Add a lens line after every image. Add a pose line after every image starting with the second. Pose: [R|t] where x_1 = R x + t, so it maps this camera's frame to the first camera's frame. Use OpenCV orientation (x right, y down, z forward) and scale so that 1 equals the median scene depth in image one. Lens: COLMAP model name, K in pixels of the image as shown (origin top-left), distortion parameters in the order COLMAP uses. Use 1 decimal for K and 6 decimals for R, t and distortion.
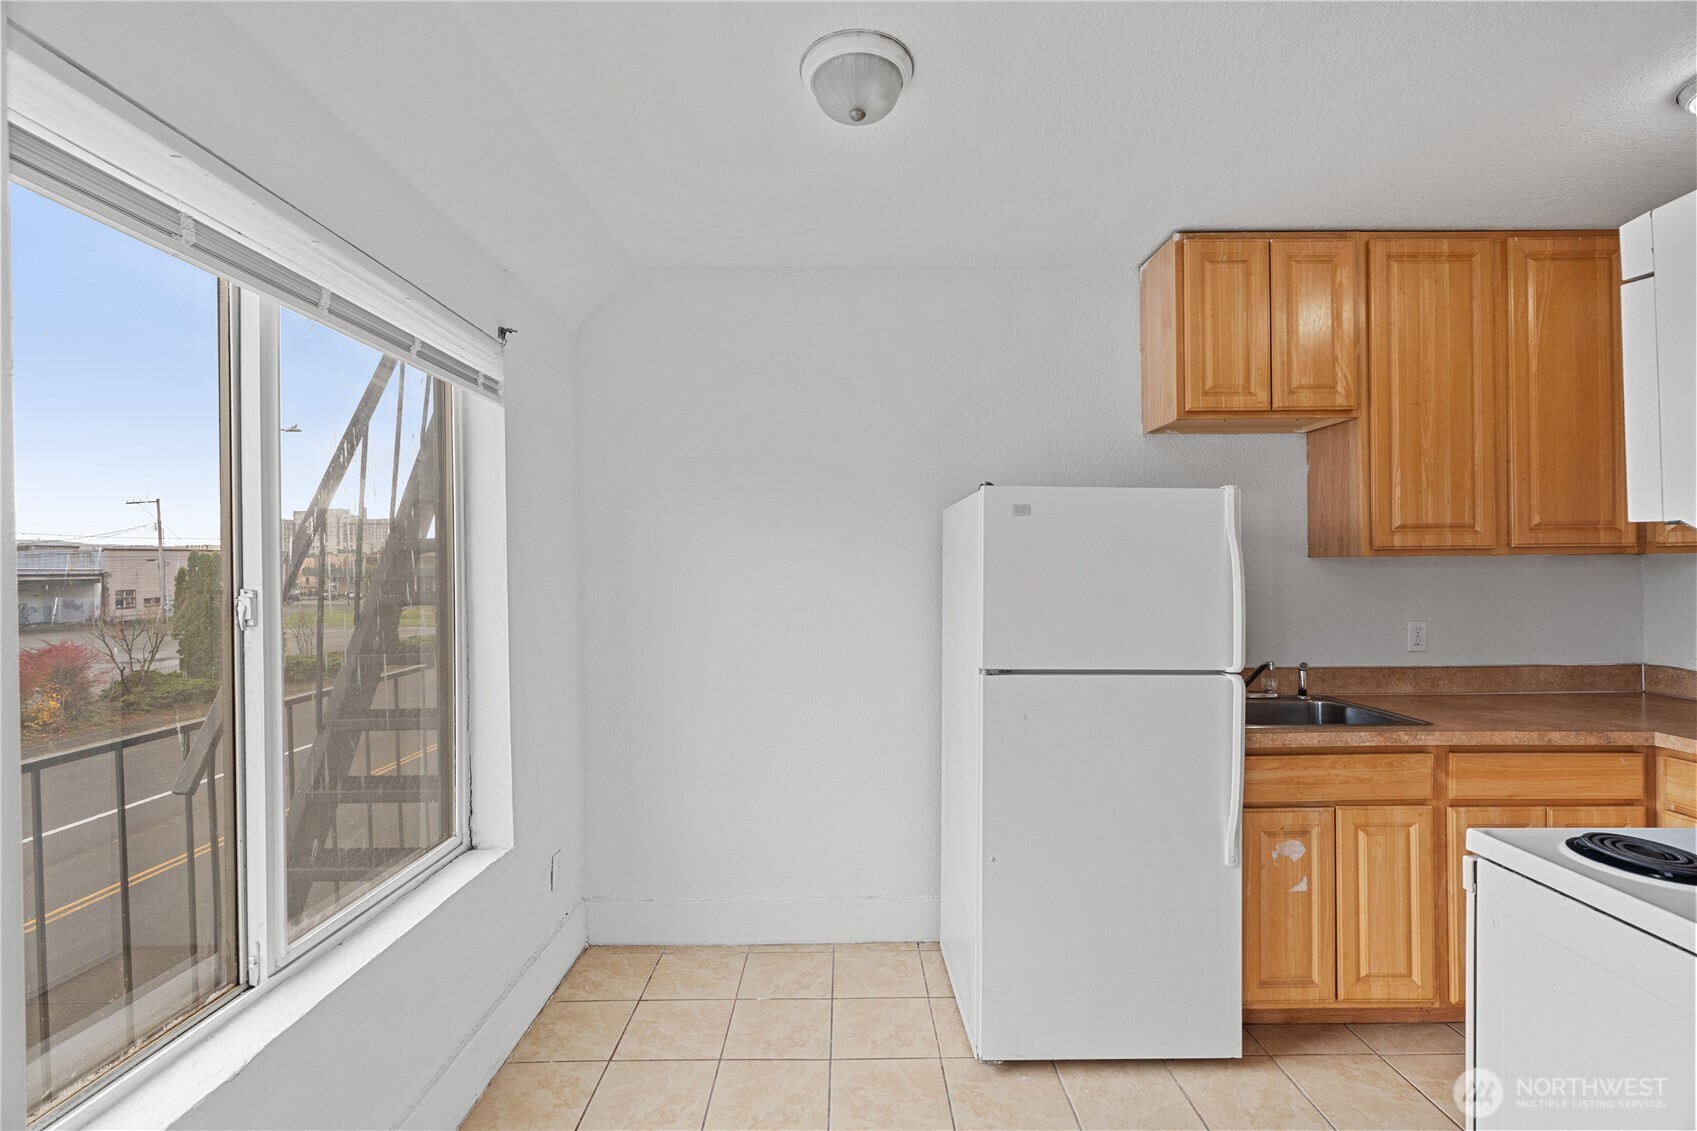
lens RADIAL K [[780.6, 0, 849.8], [0, 780.6, 567.2], [0, 0, 1]] dist [-0.010467, 0.001101]
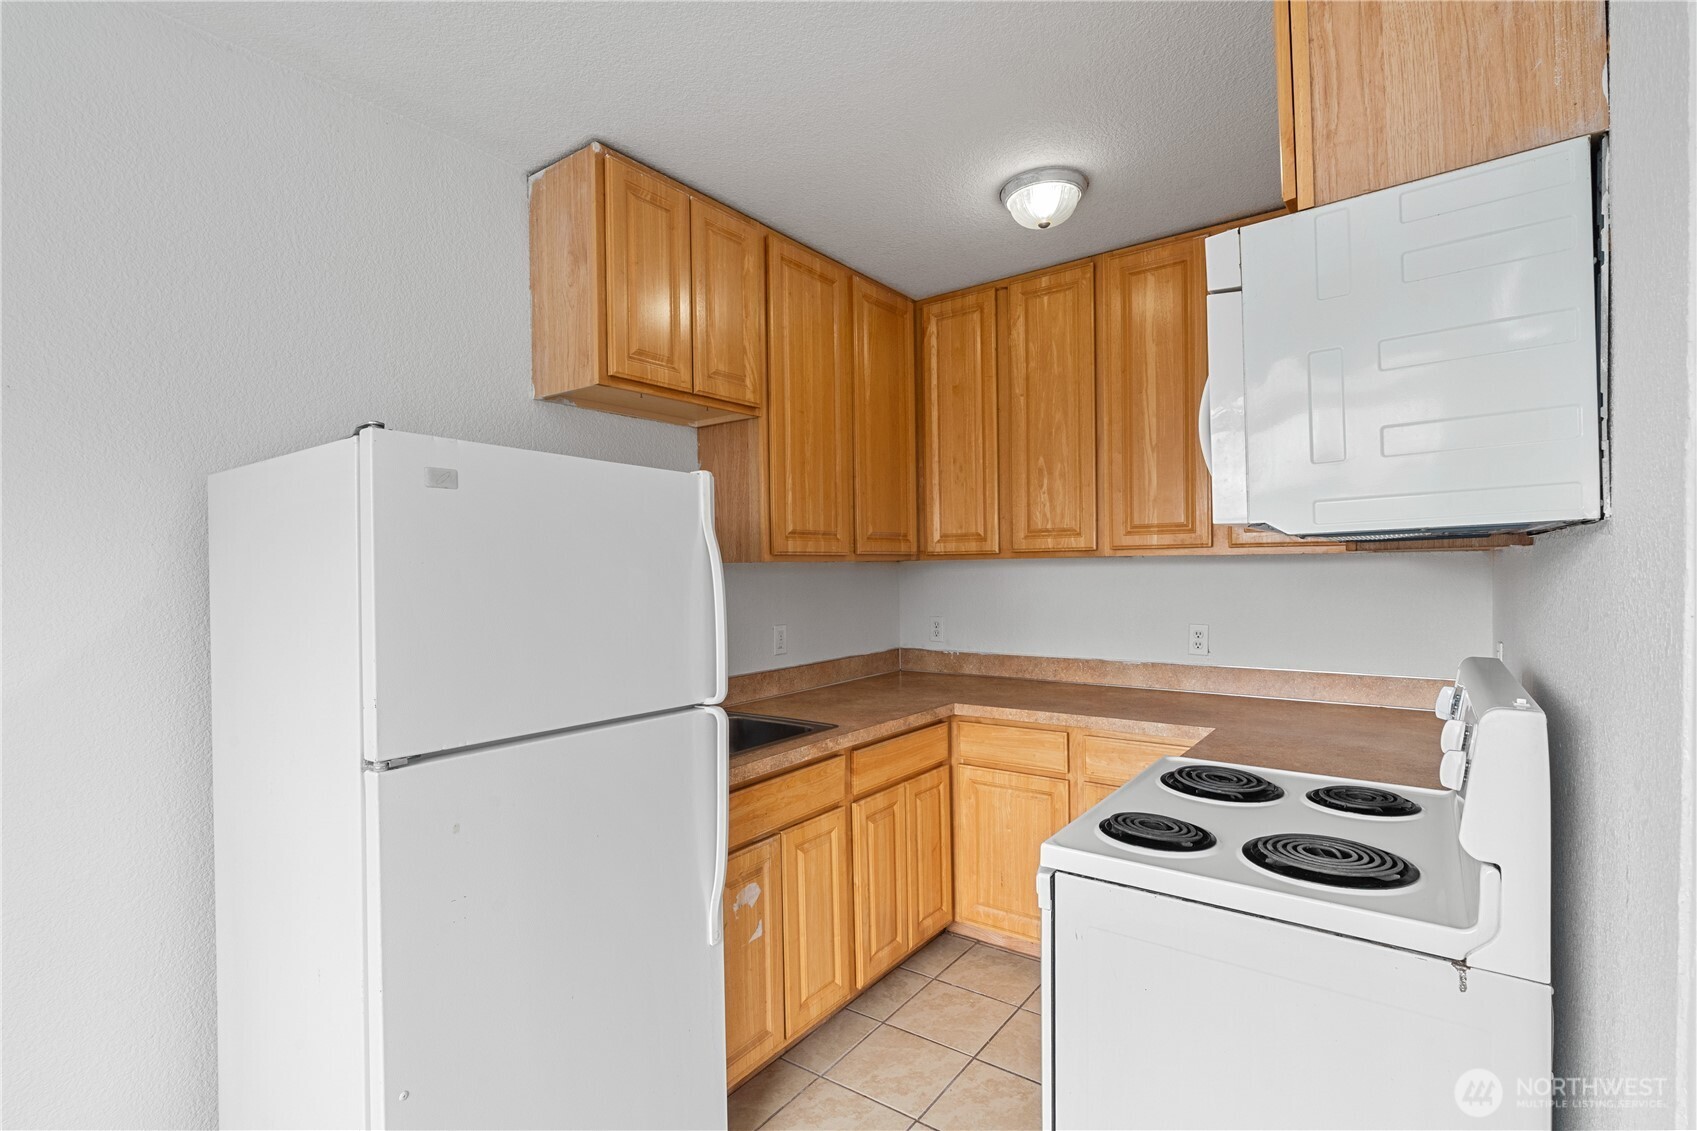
lens RADIAL K [[780.6, 0, 844.2], [0, 780.6, 582.2], [0, 0, 1]] dist [-0.010467, 0.001101]
pose [[0.594409, -0.016278, 0.803998, -0.061914], [0.011732, 0.999864, 0.011571, 0.001300], [-0.804077, 0.002555, 0.594519, 0.348437]]
